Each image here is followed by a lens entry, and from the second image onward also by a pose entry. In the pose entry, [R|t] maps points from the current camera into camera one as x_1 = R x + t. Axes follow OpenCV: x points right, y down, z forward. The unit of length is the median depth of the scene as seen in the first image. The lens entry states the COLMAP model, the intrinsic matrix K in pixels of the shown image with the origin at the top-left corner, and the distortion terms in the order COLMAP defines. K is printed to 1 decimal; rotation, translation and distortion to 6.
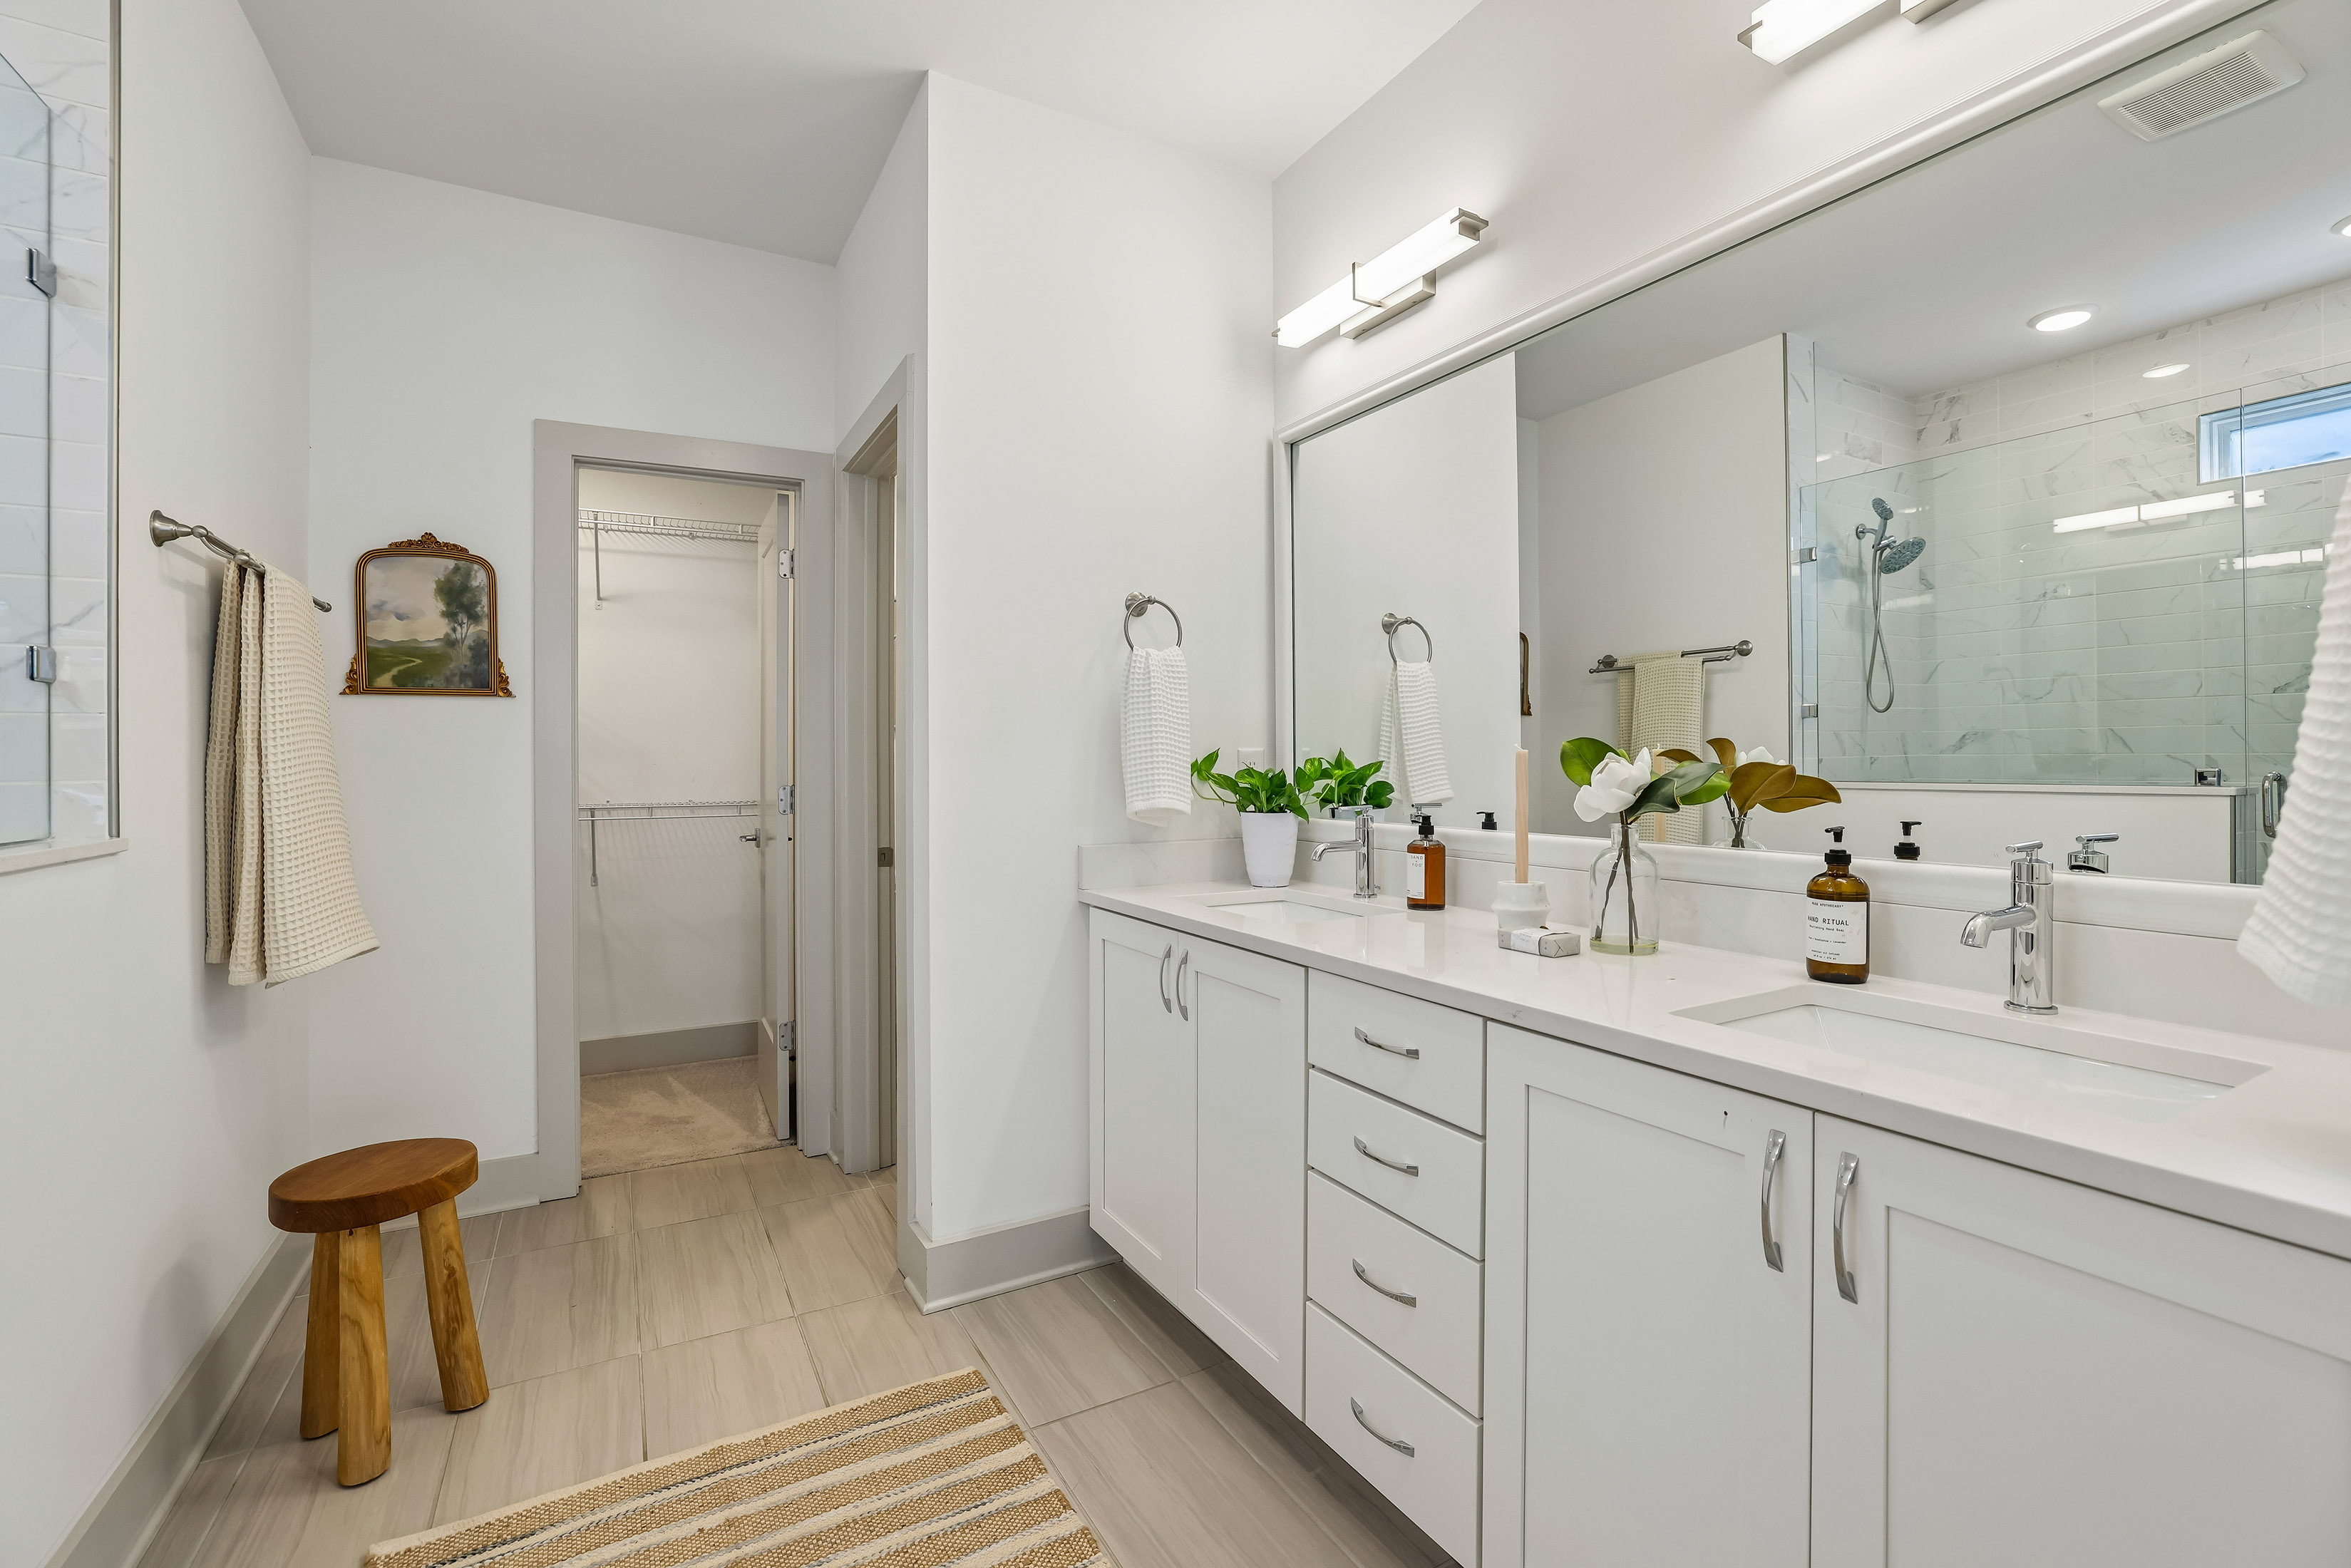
lens RADIAL K [[1036.1, 0, 1166.7], [0, 1036.1, 780.3], [0, 0, 1]] dist [-0.041835, 0.021954]
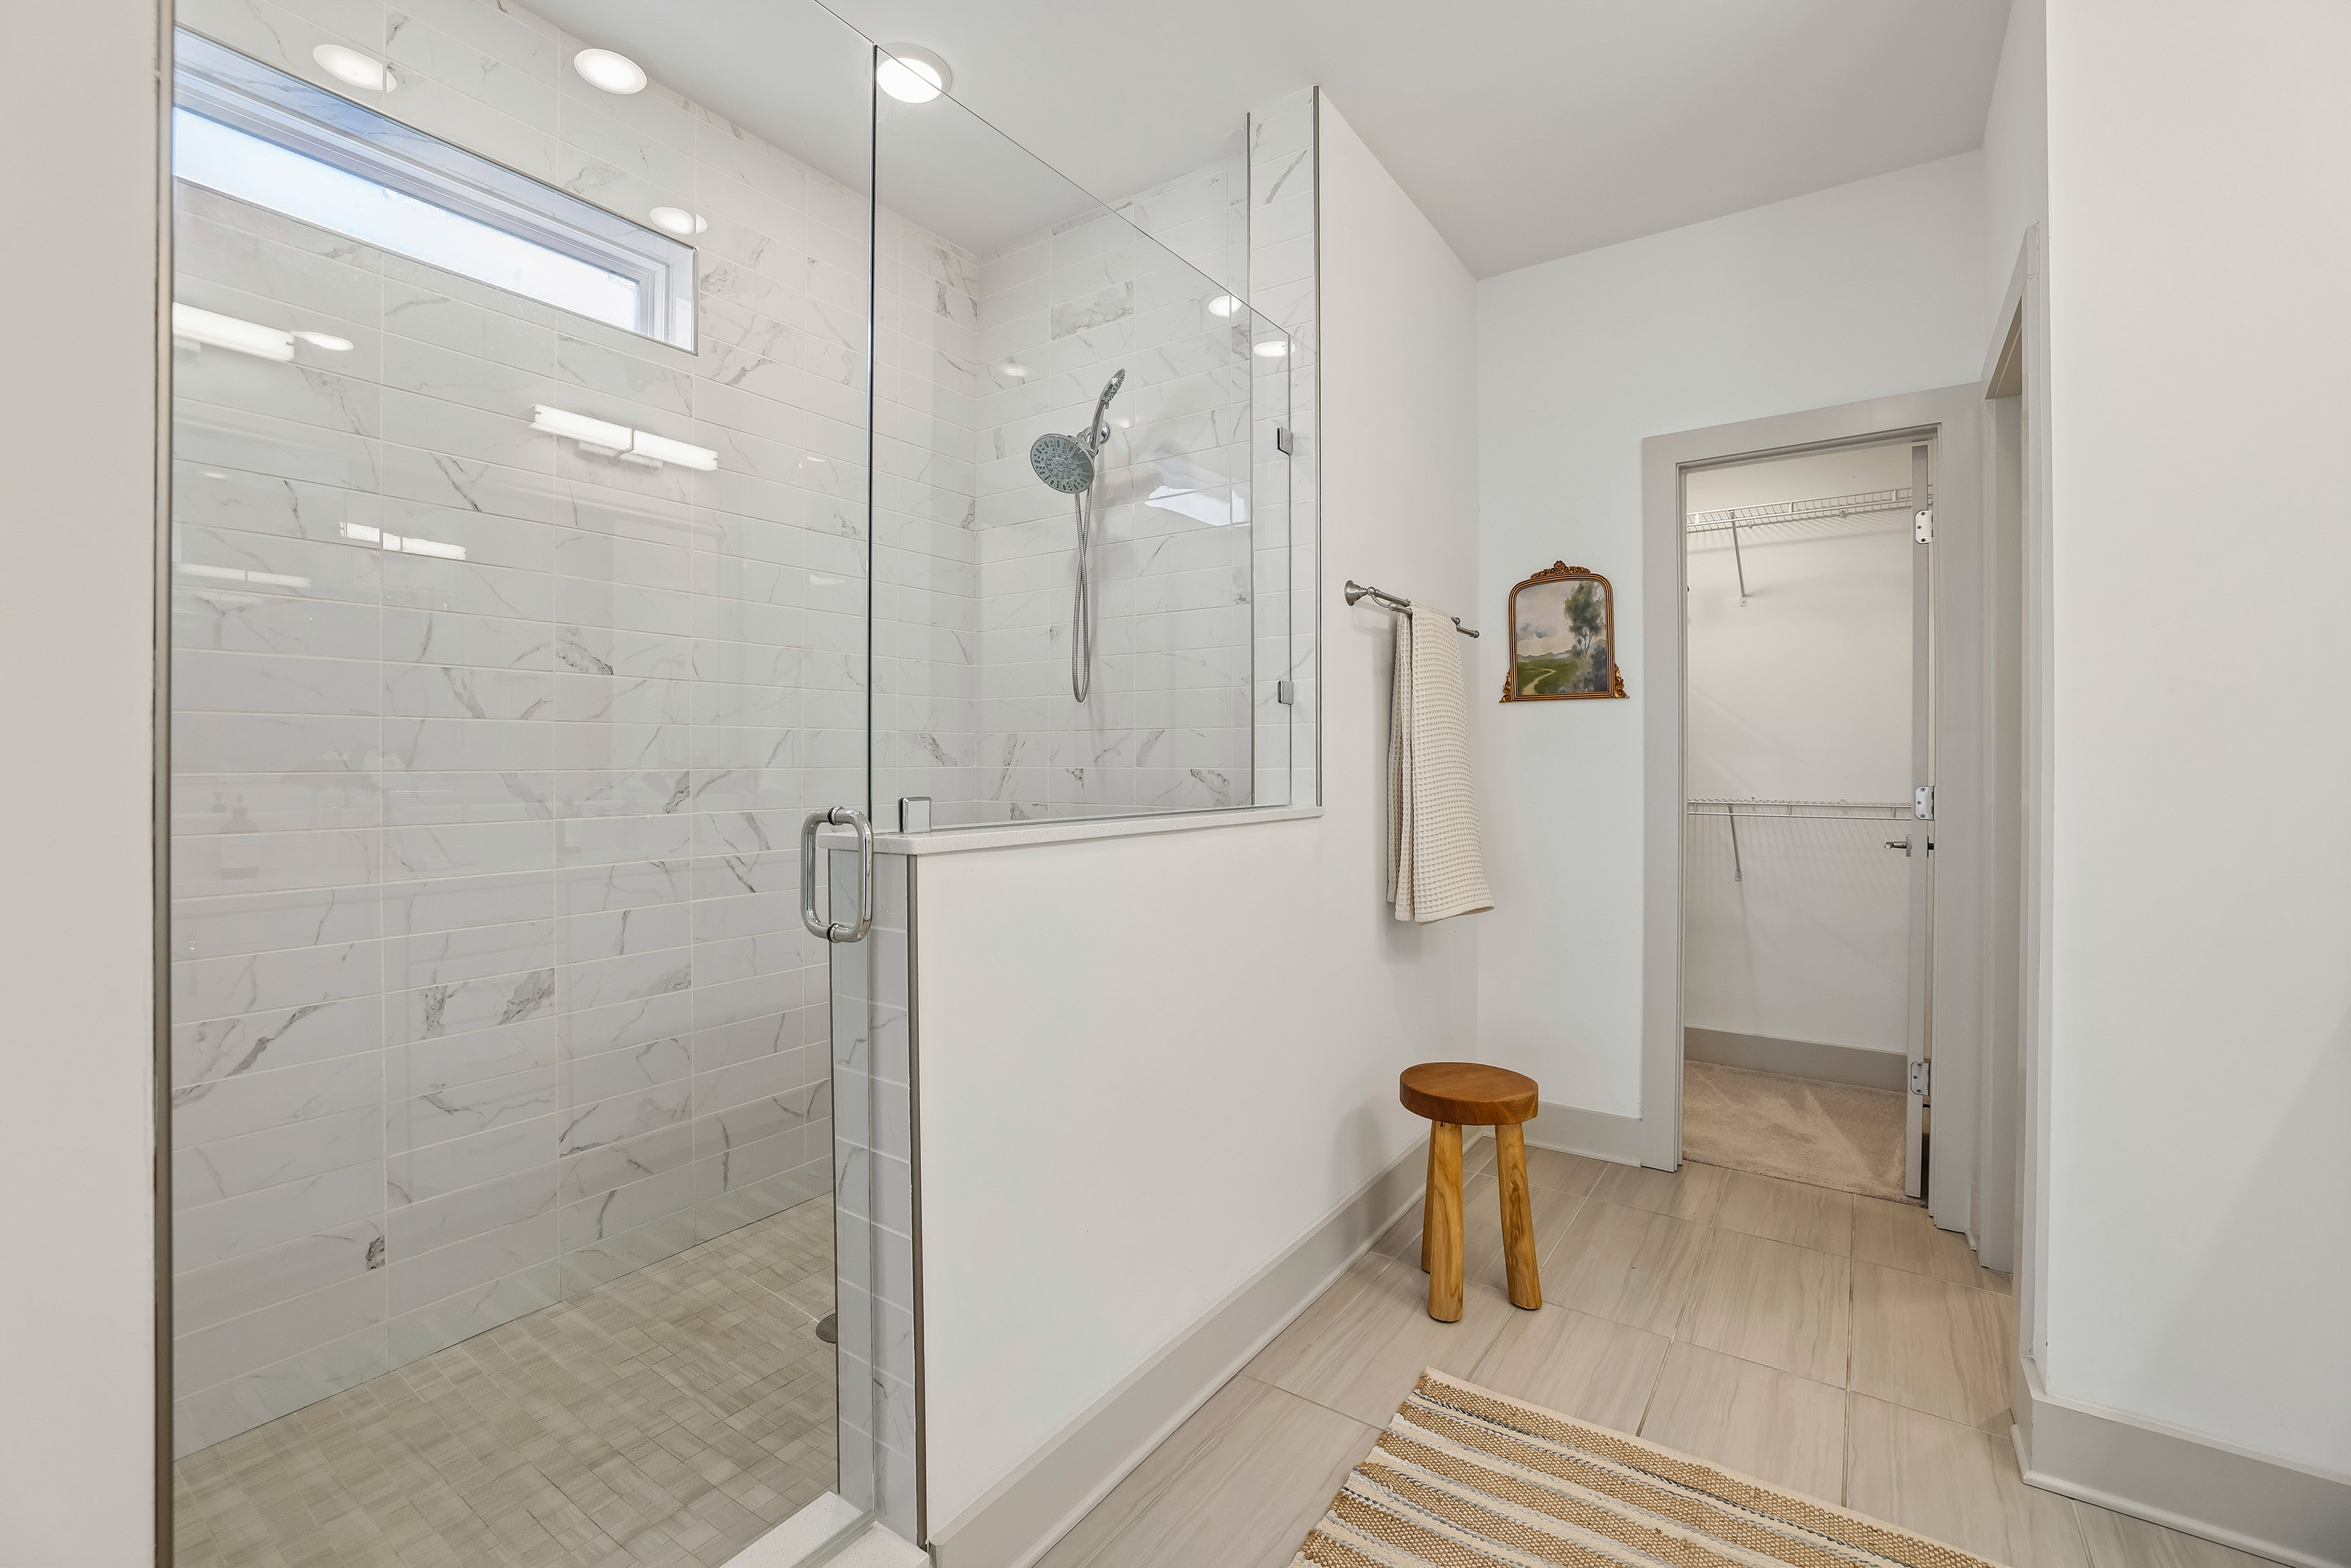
lens RADIAL K [[1019.5, 0, 1175.5], [0, 1019.5, 784.0], [0, 0, 1]] dist [-0.033885, 0.021493]
pose [[0.456234, 0.026279, -0.889472, 0.115460], [-0.020526, 0.999609, 0.019005, -0.000119], [0.889623, 0.009586, 0.456595, 0.079854]]
